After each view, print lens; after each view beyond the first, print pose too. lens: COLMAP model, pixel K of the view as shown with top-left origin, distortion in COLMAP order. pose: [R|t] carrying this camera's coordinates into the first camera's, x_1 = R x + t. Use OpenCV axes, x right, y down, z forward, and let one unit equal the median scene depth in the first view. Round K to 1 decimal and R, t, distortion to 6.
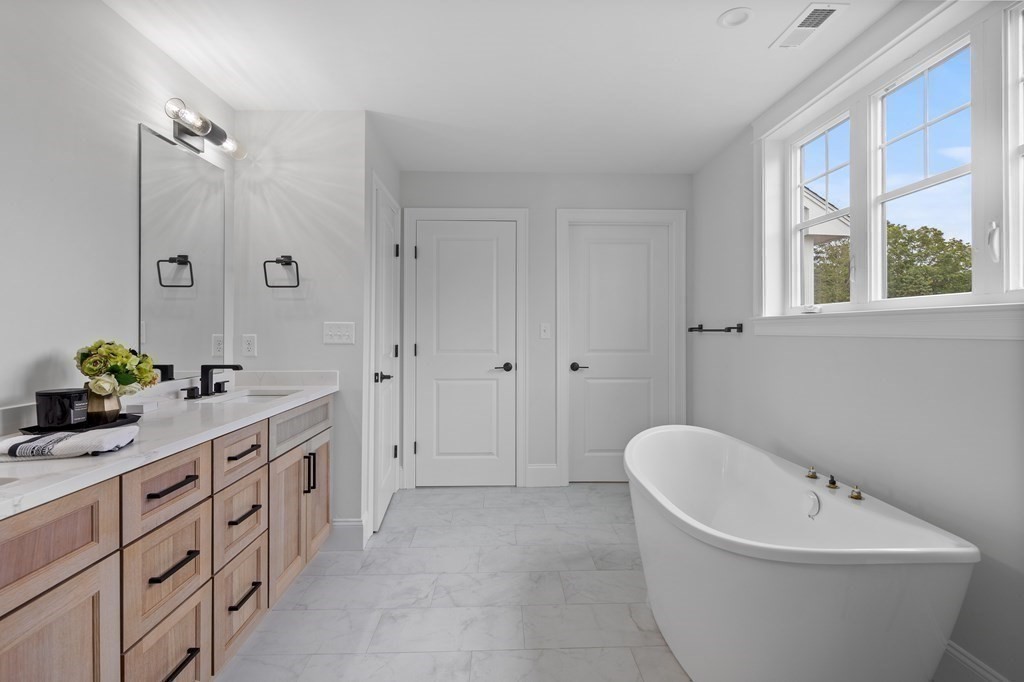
lens RADIAL K [[499.8, 0, 504.3], [0, 499.8, 326.5], [0, 0, 1]] dist [0.002172, -0.001205]
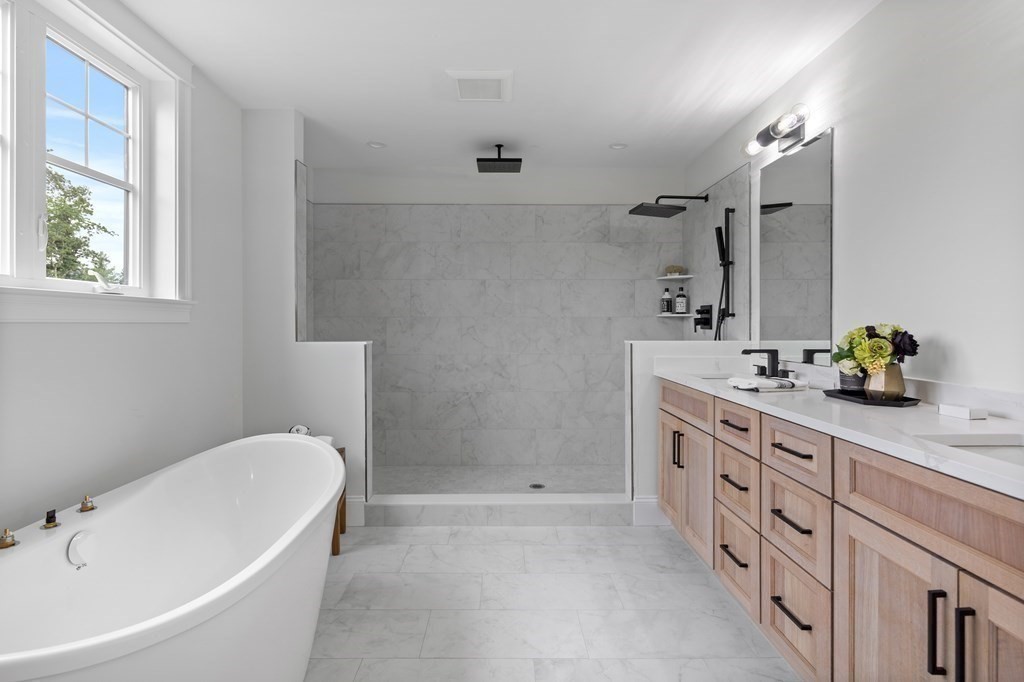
lens RADIAL K [[499.8, 0, 504.3], [0, 499.8, 326.5], [0, 0, 1]] dist [0.002172, -0.001205]
pose [[-0.999148, 0.003738, 0.041098, -0.048862], [0.003628, 0.999990, -0.002756, 0.035101], [-0.041107, -0.002604, -0.999151, 1.844763]]
